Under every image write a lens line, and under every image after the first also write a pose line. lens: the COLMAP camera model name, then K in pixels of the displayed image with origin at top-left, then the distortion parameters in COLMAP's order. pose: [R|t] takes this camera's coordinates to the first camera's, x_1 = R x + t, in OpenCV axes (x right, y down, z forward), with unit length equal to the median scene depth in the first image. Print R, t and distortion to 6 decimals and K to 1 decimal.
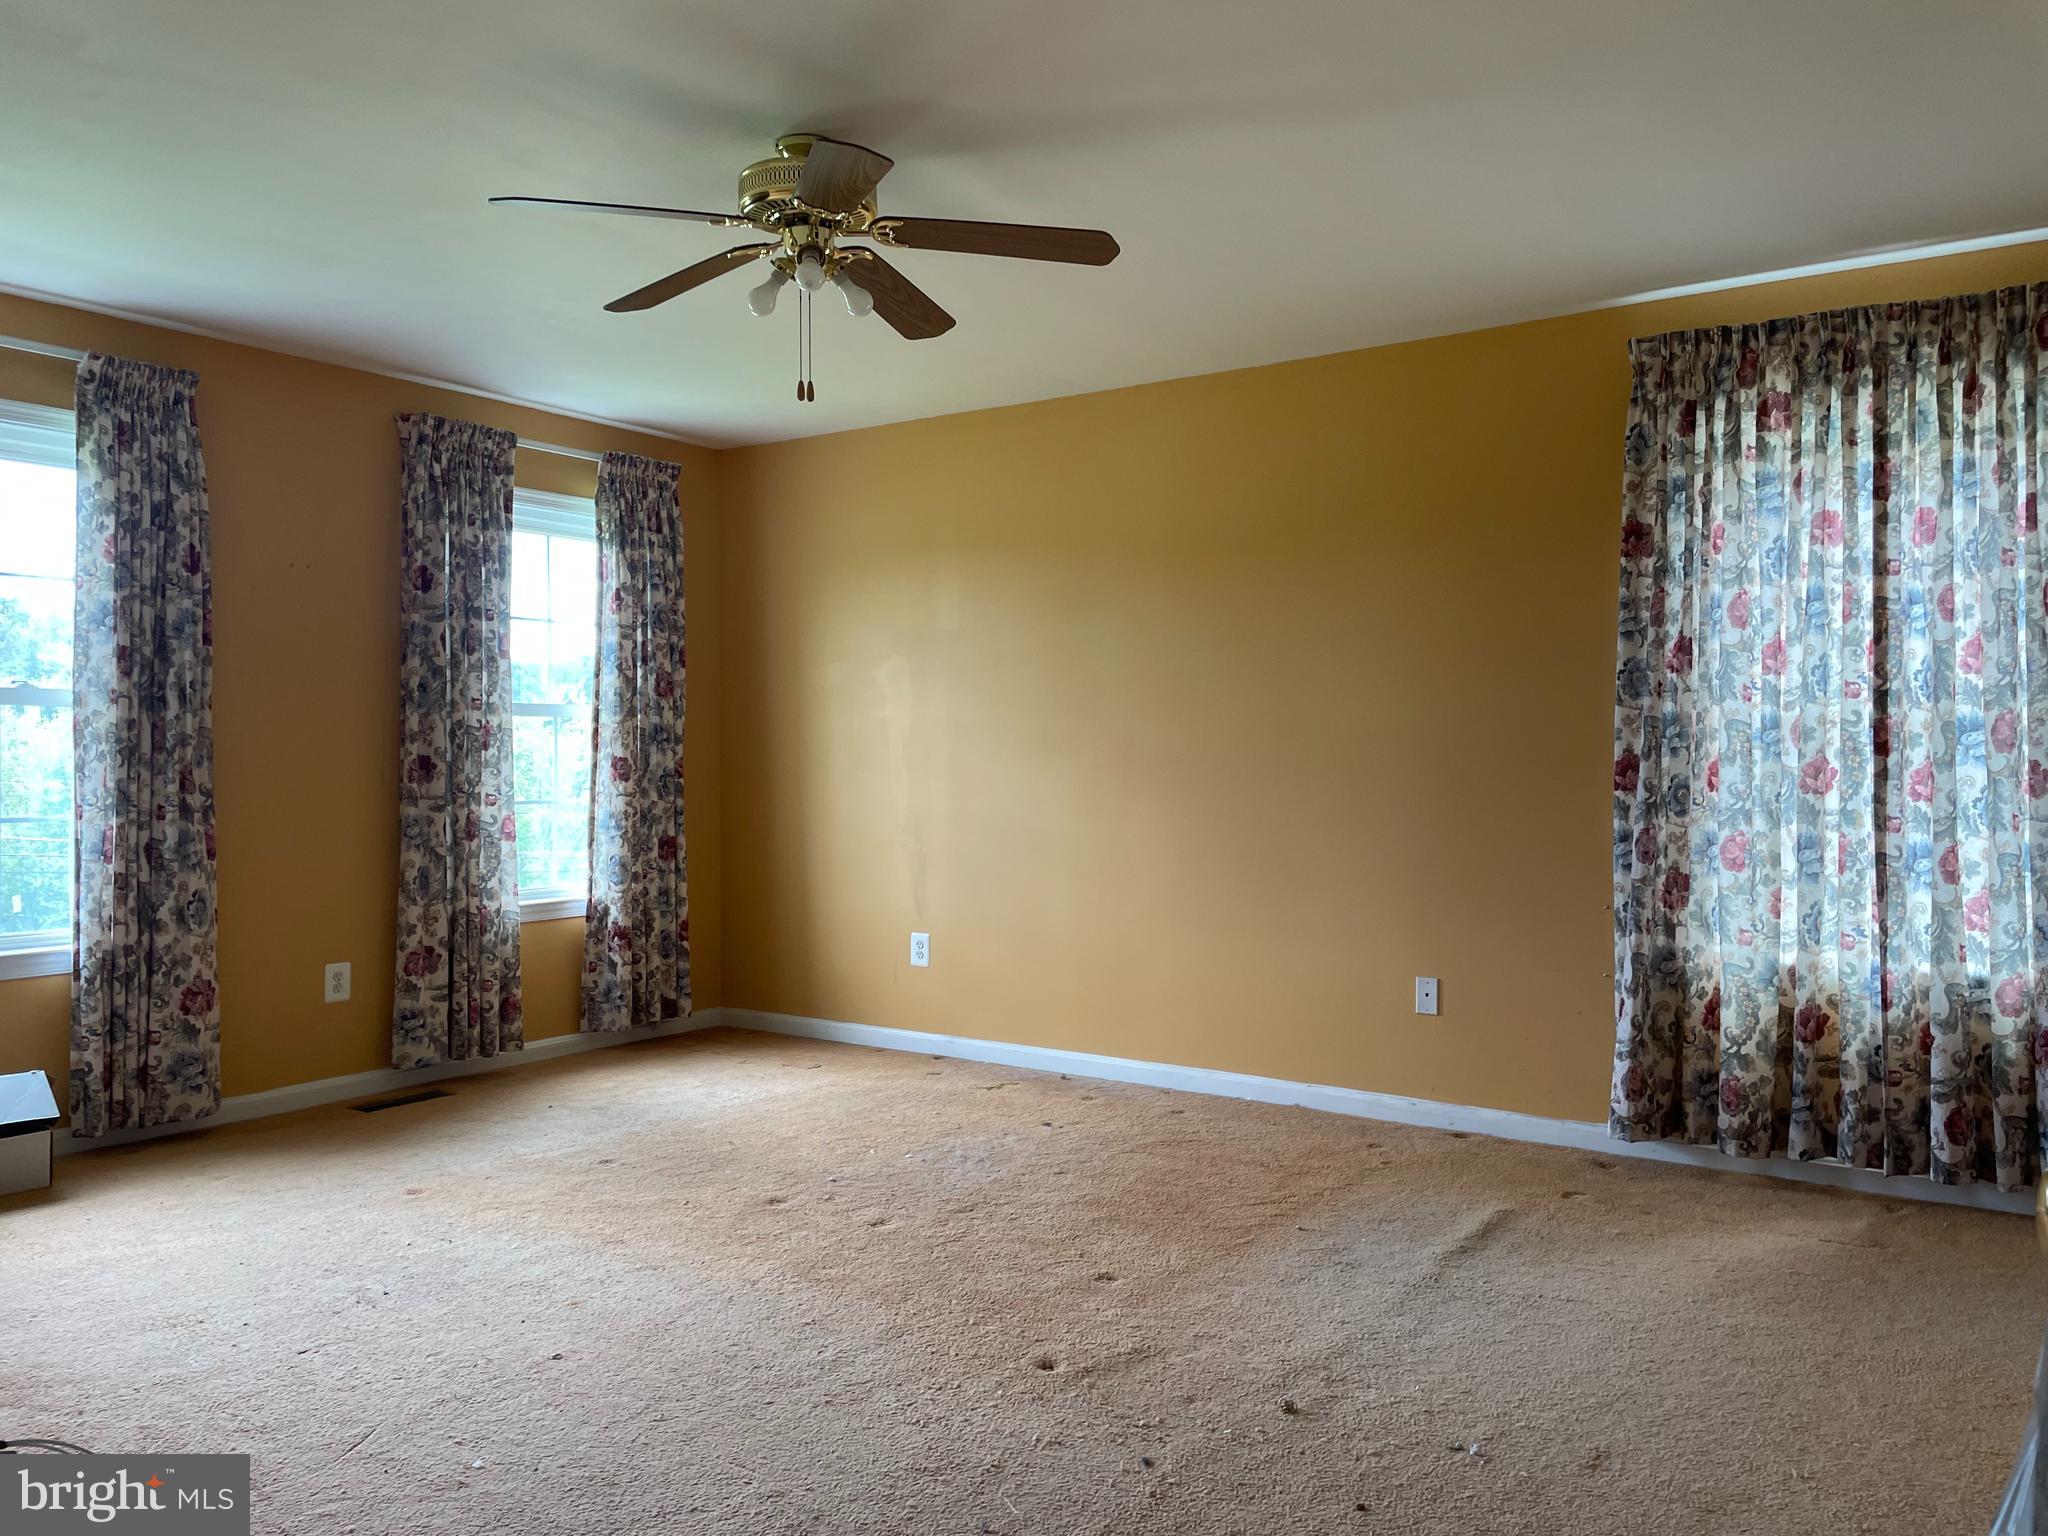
lens RADIAL K [[1542.0, 0, 1036.6], [0, 1542.0, 759.7], [0, 0, 1]] dist [0.063186, -0.030715]
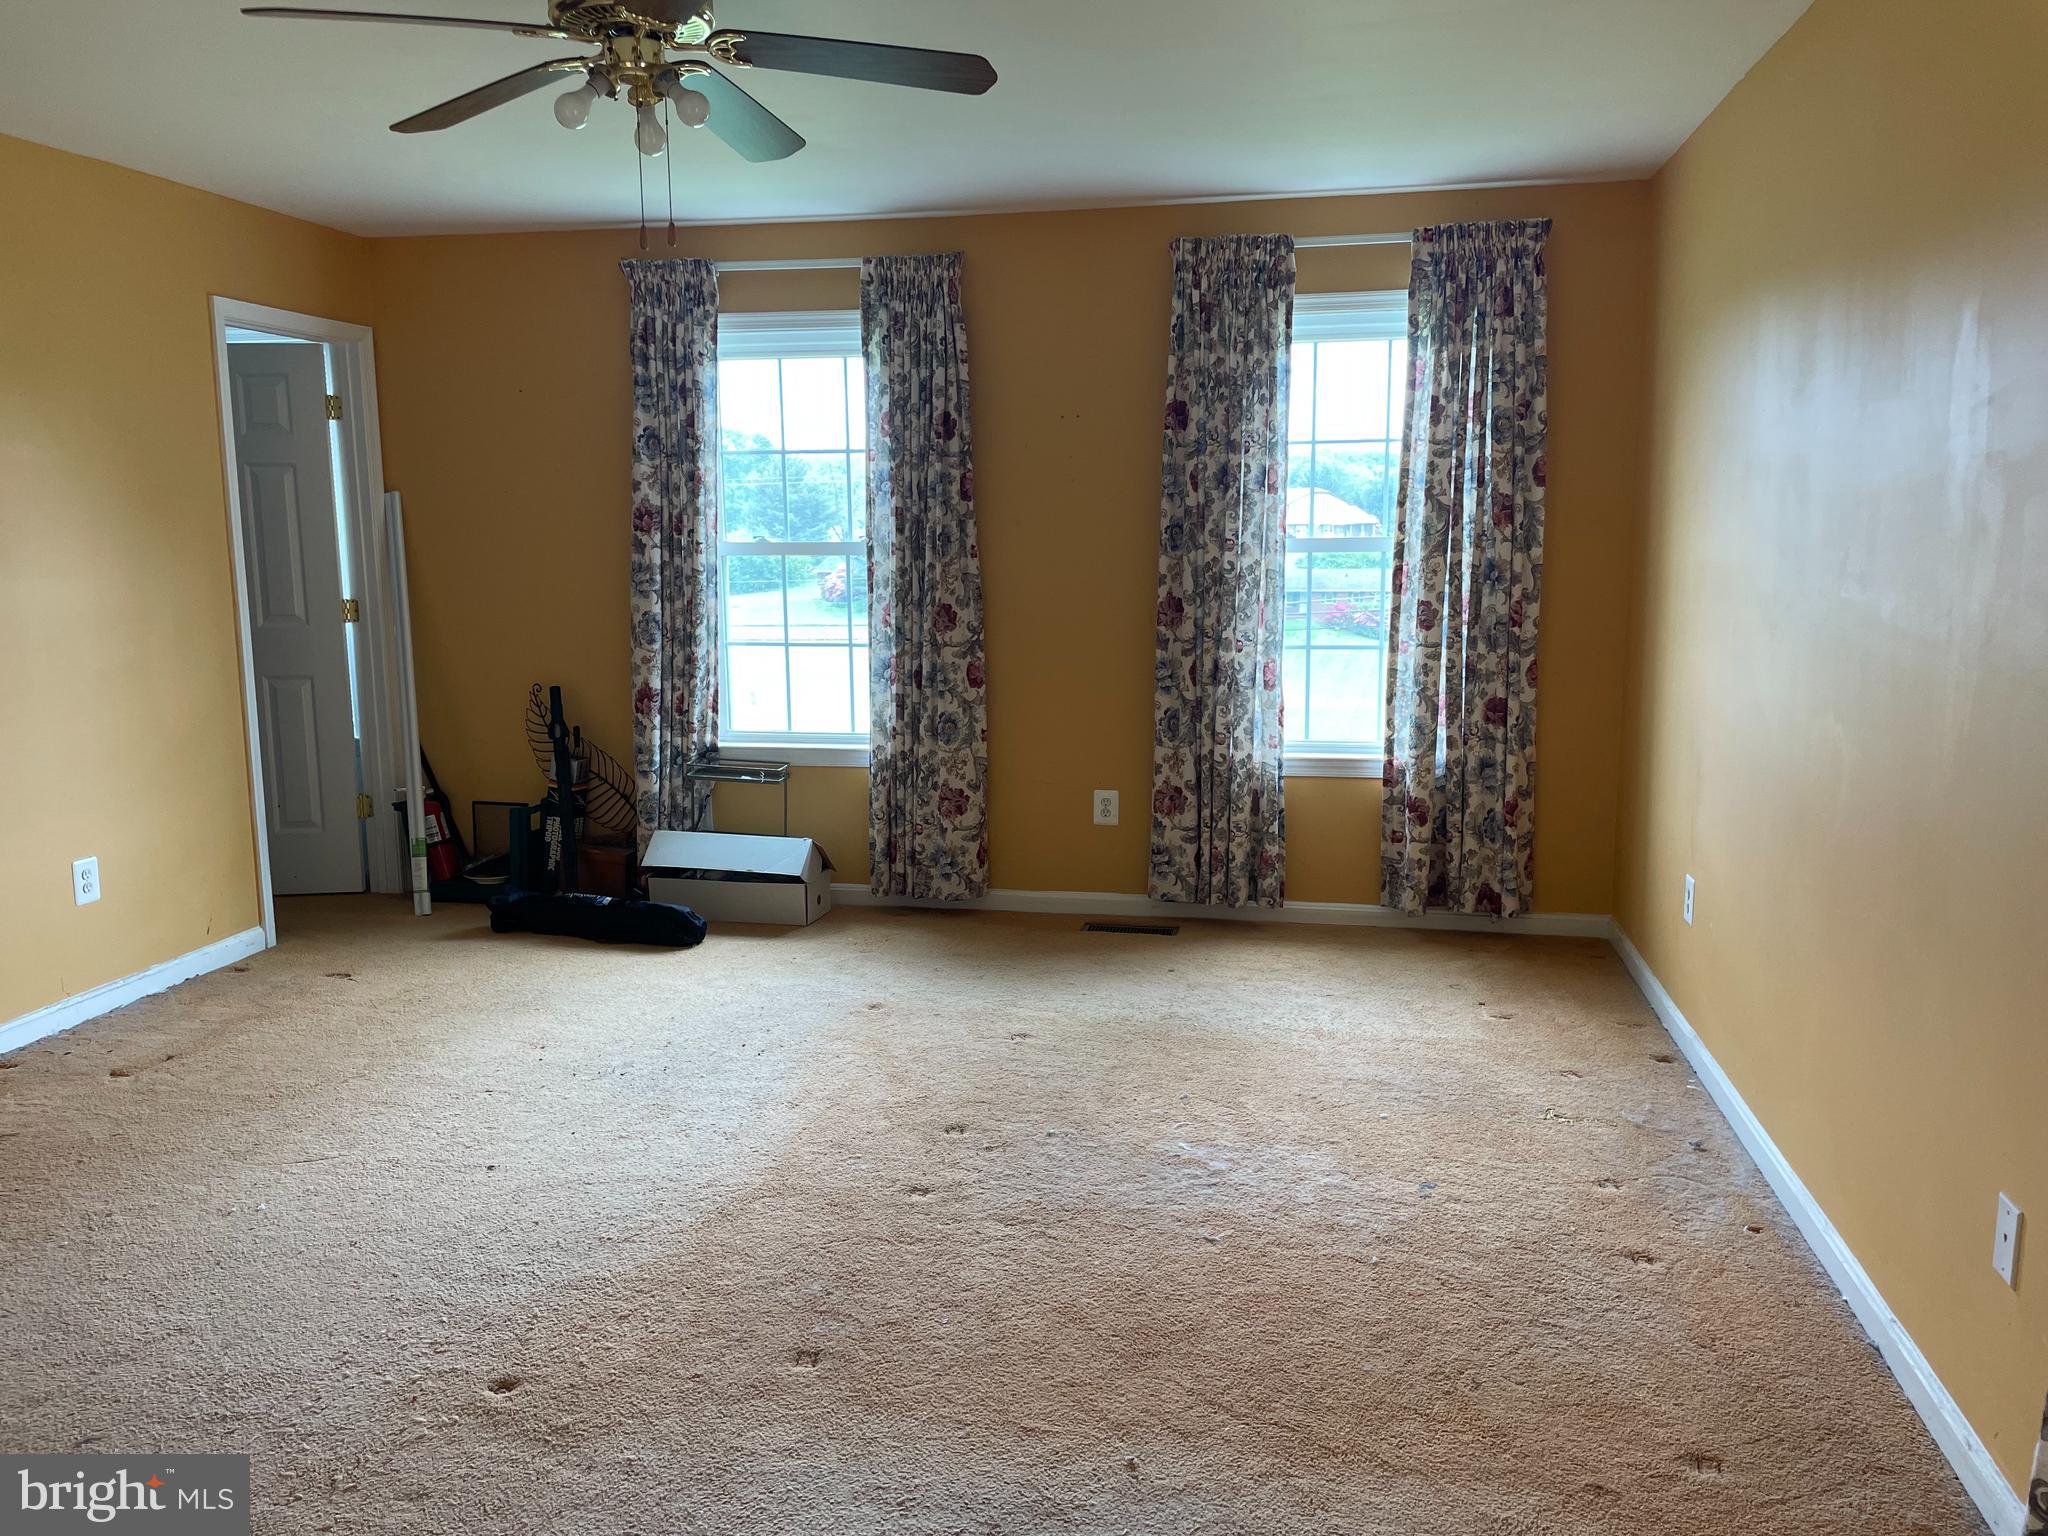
lens RADIAL K [[1542.0, 0, 1030.7], [0, 1542.0, 770.3], [0, 0, 1]] dist [0.063186, -0.030715]
pose [[0.406542, 0.143152, -0.902348, 0.472985], [0.003787, 0.987376, 0.158347, -0.050321], [0.913624, -0.067792, 0.400868, 0.507247]]
